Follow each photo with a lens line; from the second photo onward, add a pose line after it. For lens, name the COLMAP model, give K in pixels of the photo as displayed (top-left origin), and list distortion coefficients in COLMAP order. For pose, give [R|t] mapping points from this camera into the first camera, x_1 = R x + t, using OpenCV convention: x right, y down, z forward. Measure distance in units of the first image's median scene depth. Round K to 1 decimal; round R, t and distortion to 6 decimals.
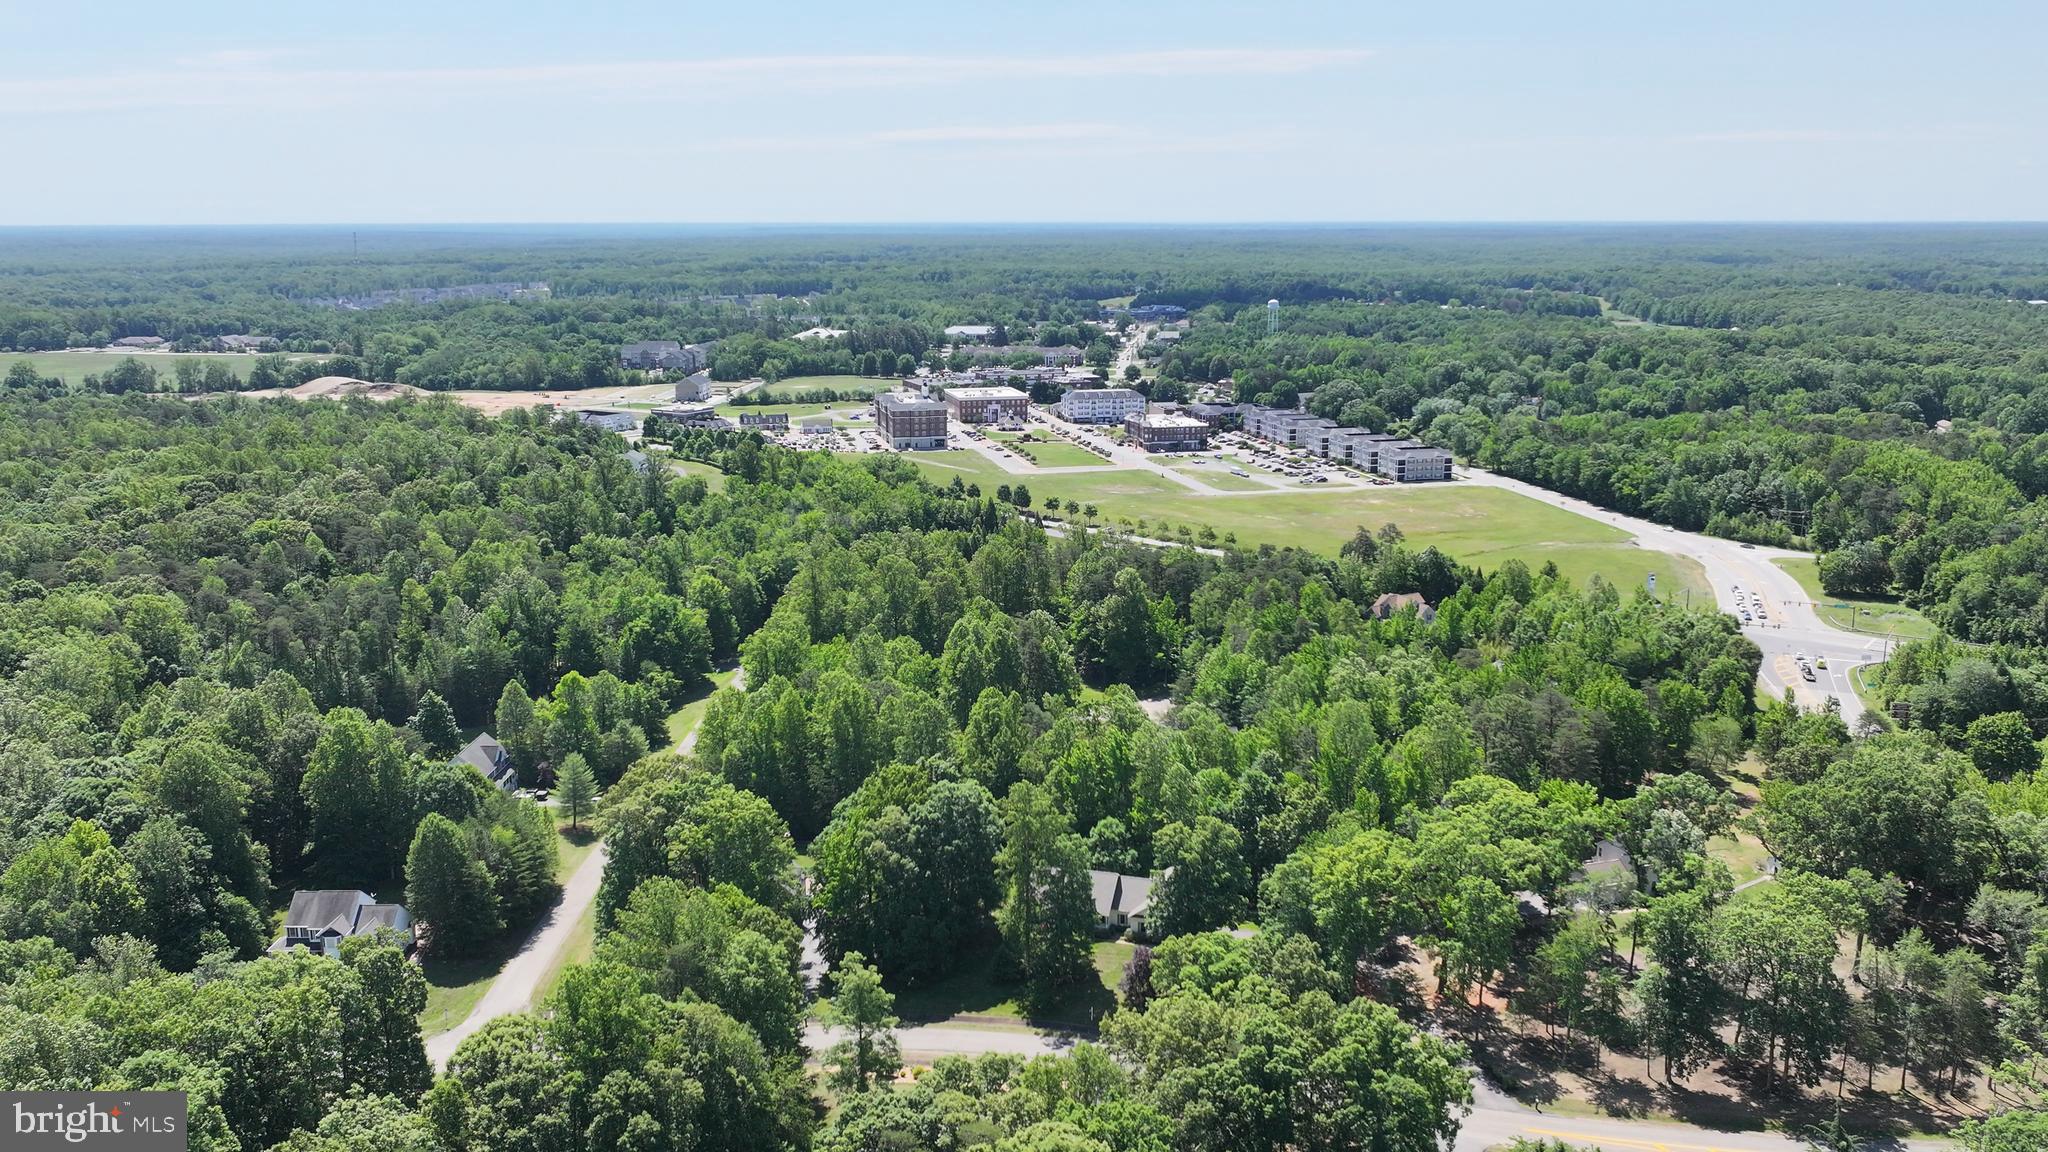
lens RADIAL K [[1680.4, 0, 1027.8], [0, 1680.4, 584.6], [0, 0, 1]] dist [0.014761, -0.013837]
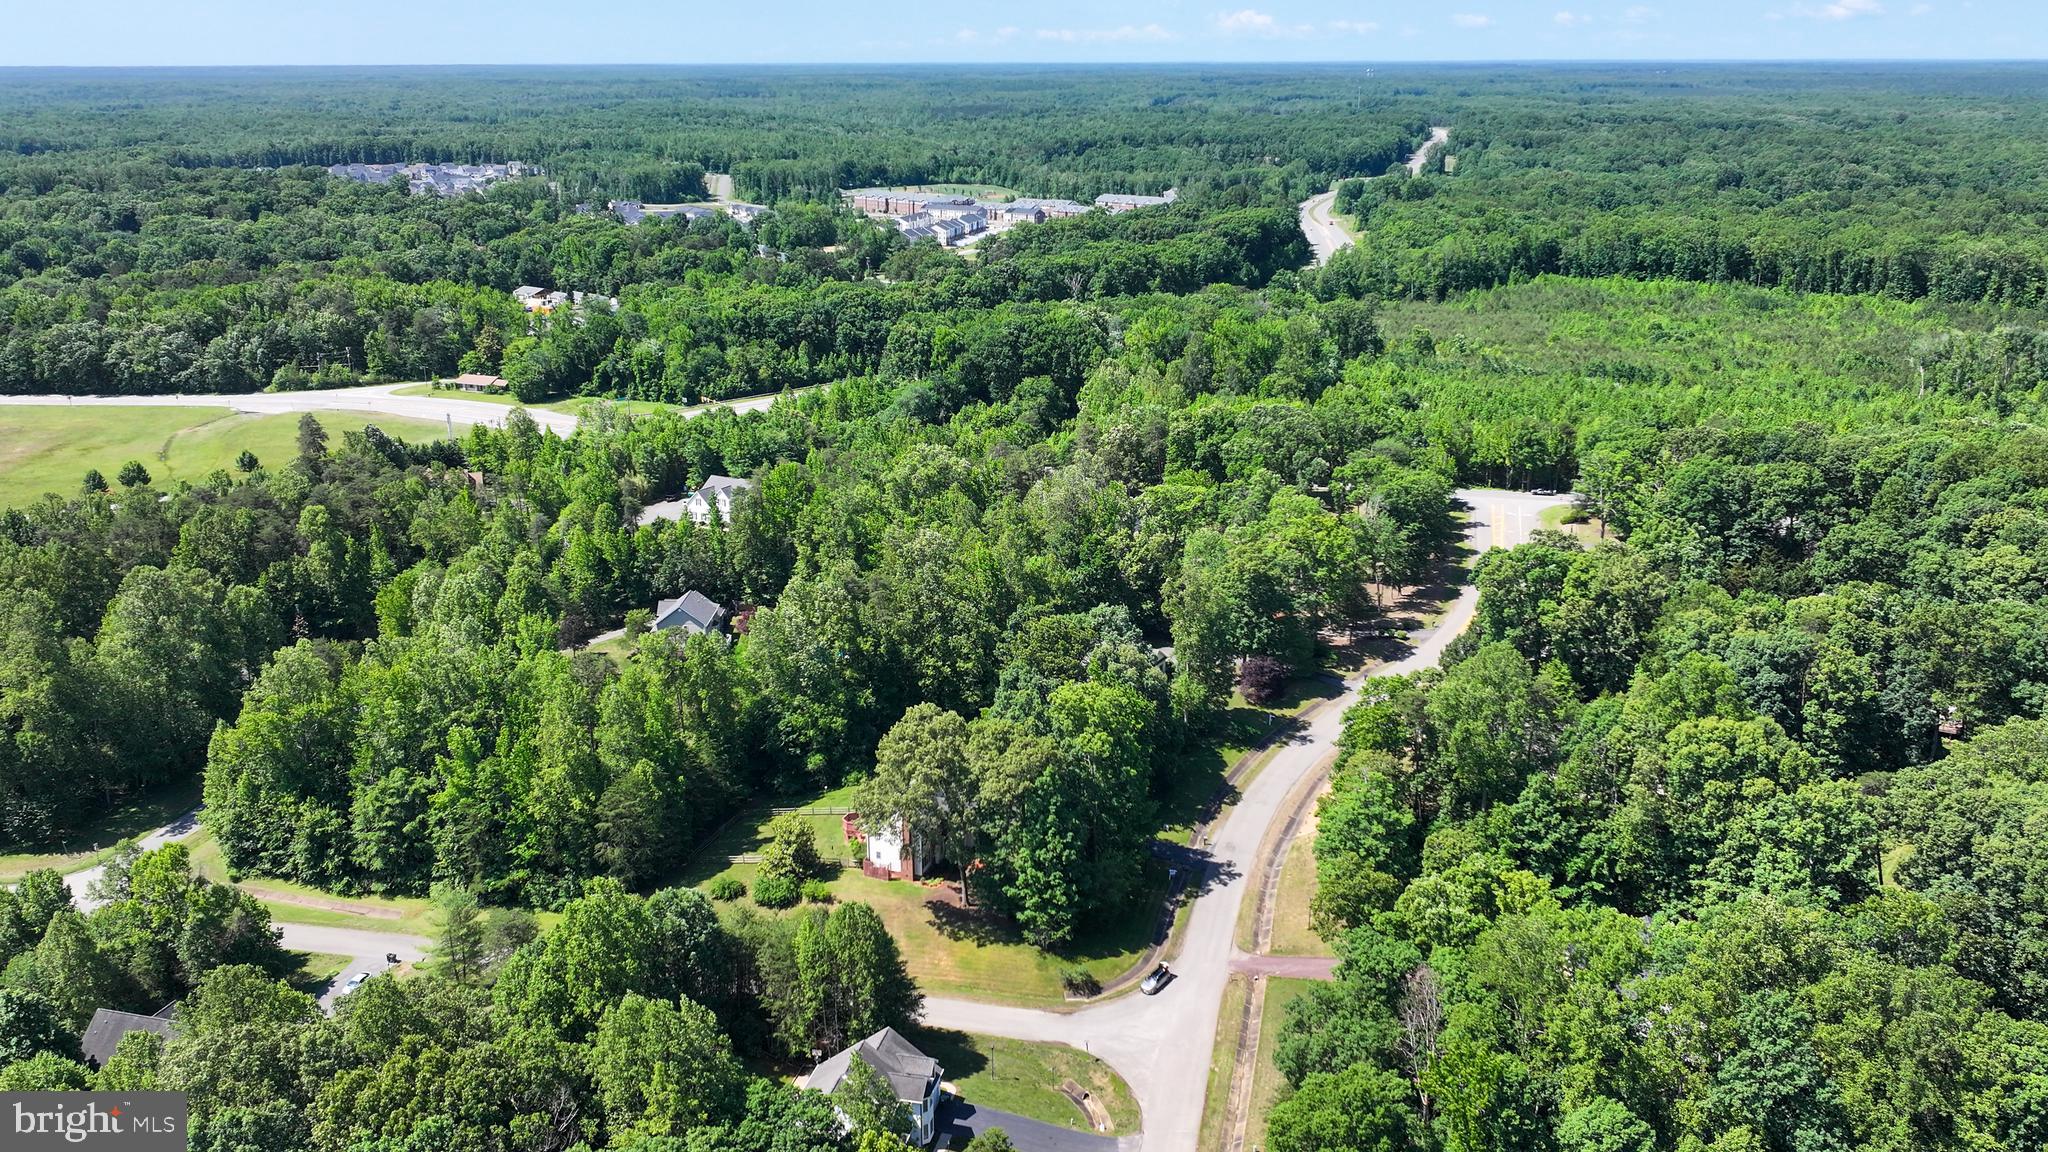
lens RADIAL K [[1680.4, 0, 1027.8], [0, 1680.4, 584.6], [0, 0, 1]] dist [0.014761, -0.013837]
pose [[0.227909, -0.293492, 0.928396, -0.315893], [0.214498, 0.945199, 0.246148, -0.050593], [-0.949762, 0.143040, 0.278373, 0.230661]]
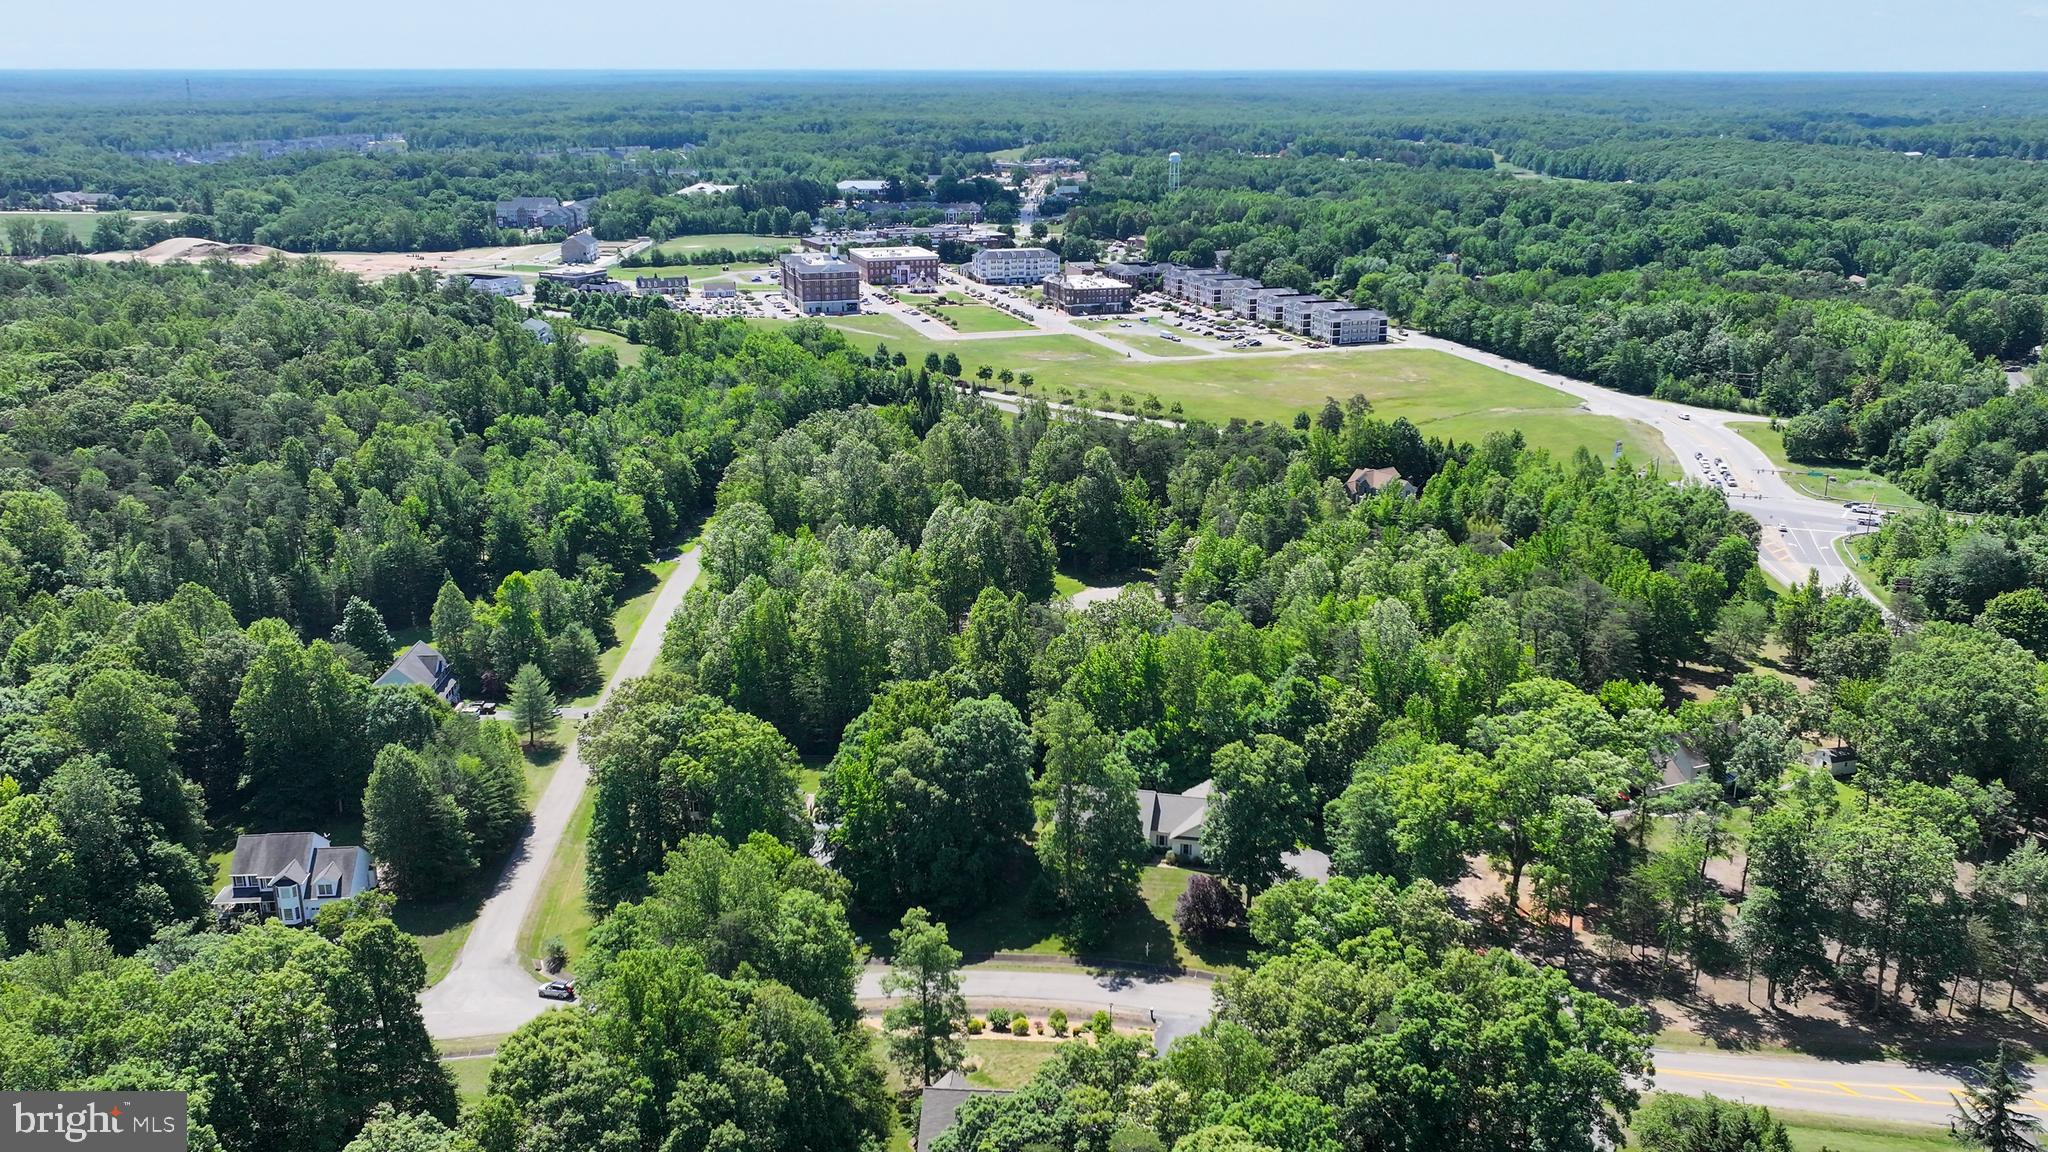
lens RADIAL K [[1680.4, 0, 1027.8], [0, 1680.4, 584.6], [0, 0, 1]] dist [0.014761, -0.013837]
pose [[0.997121, -0.019696, 0.073224, -0.025879], [0.013447, 0.996301, 0.084878, -0.006796], [-0.074625, -0.083649, 0.993697, 0.029259]]
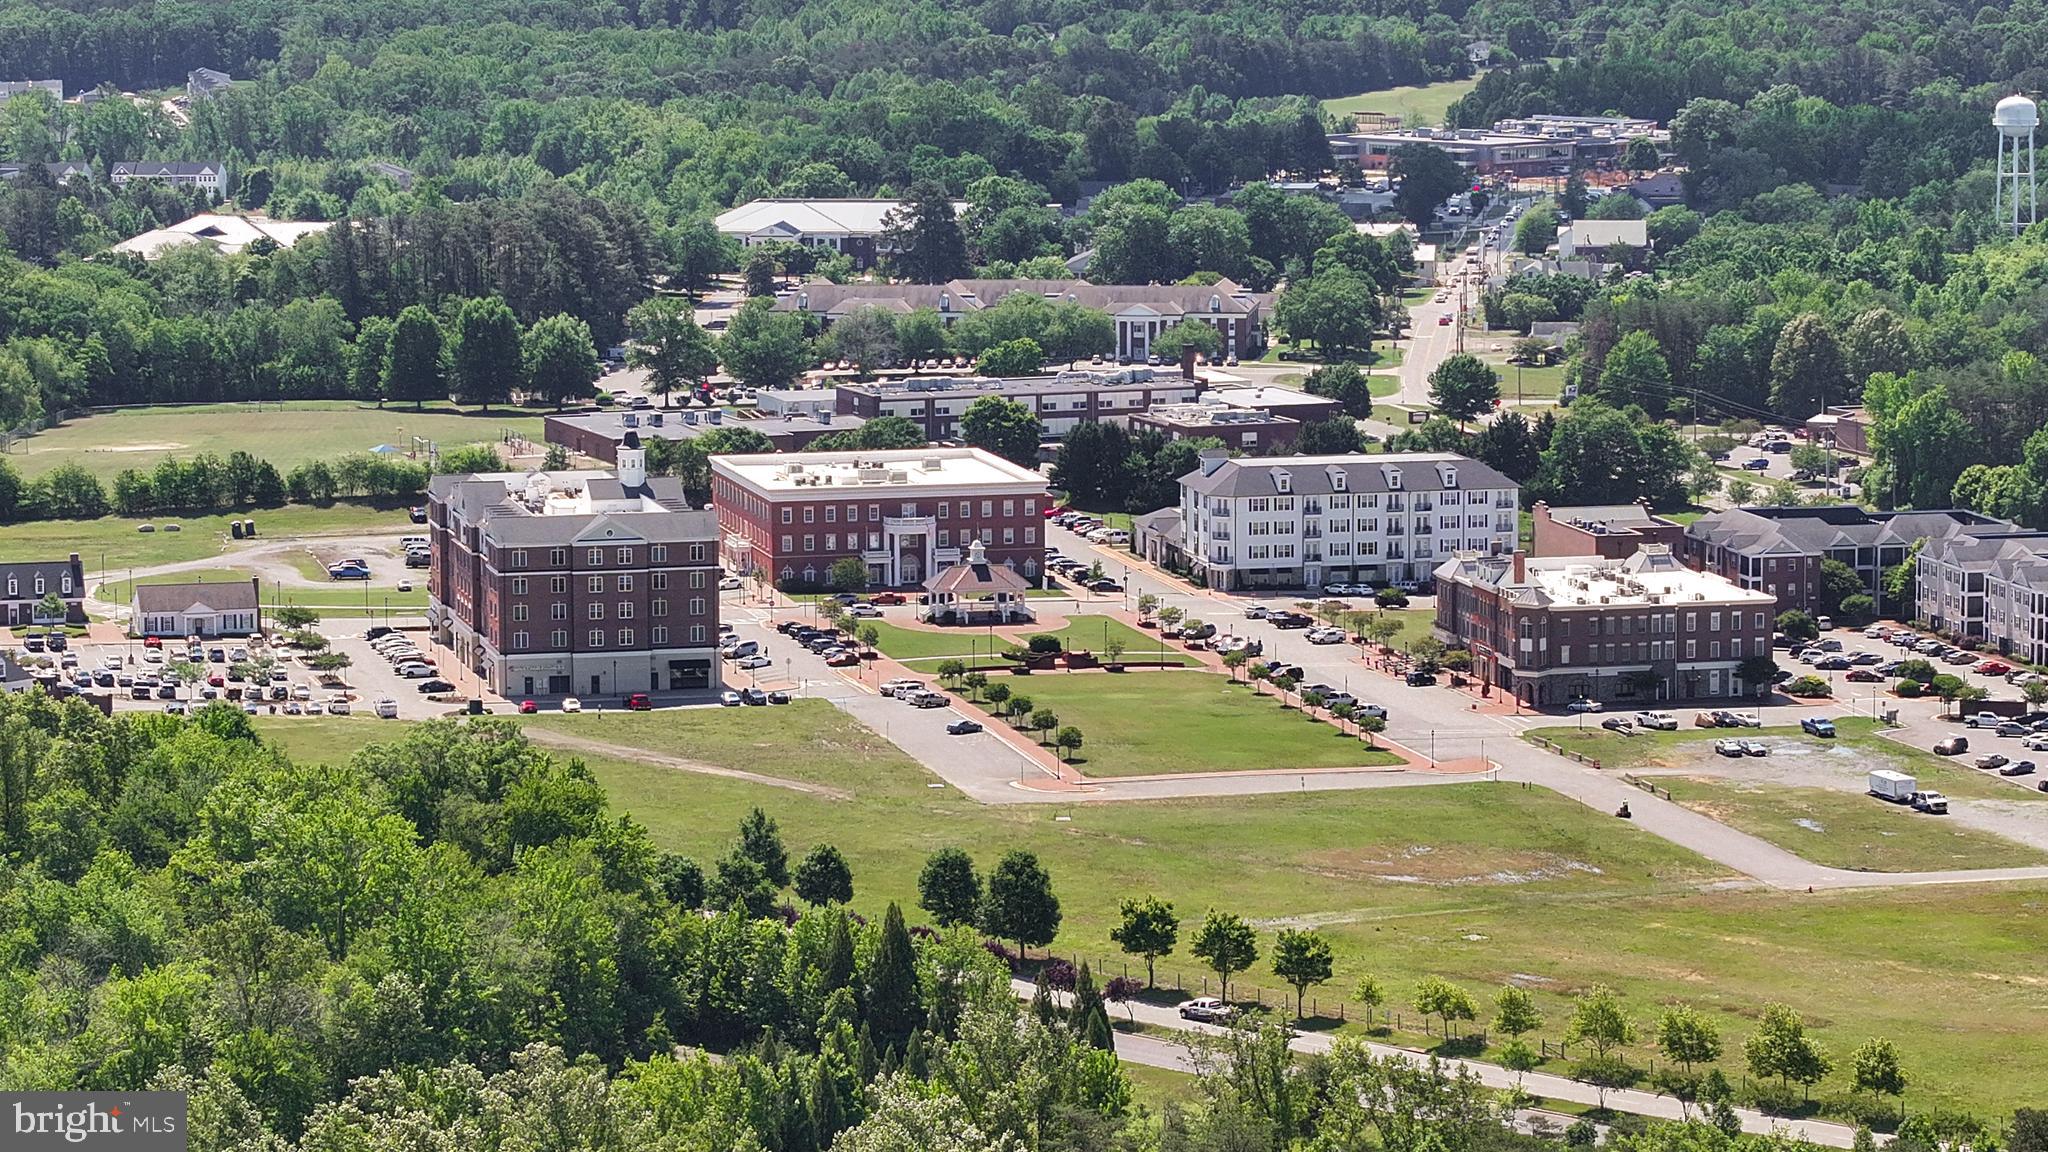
lens RADIAL K [[6631.1, 0, 1024.0], [0, 6631.1, 576.0], [0, 0, 1]] dist [-0.133524, -0.972071]
pose [[0.999986, -0.003715, -0.003793, 0.000512], [0.003337, 0.995468, -0.095034, -0.006039], [0.004129, 0.095020, 0.995467, 0.028893]]
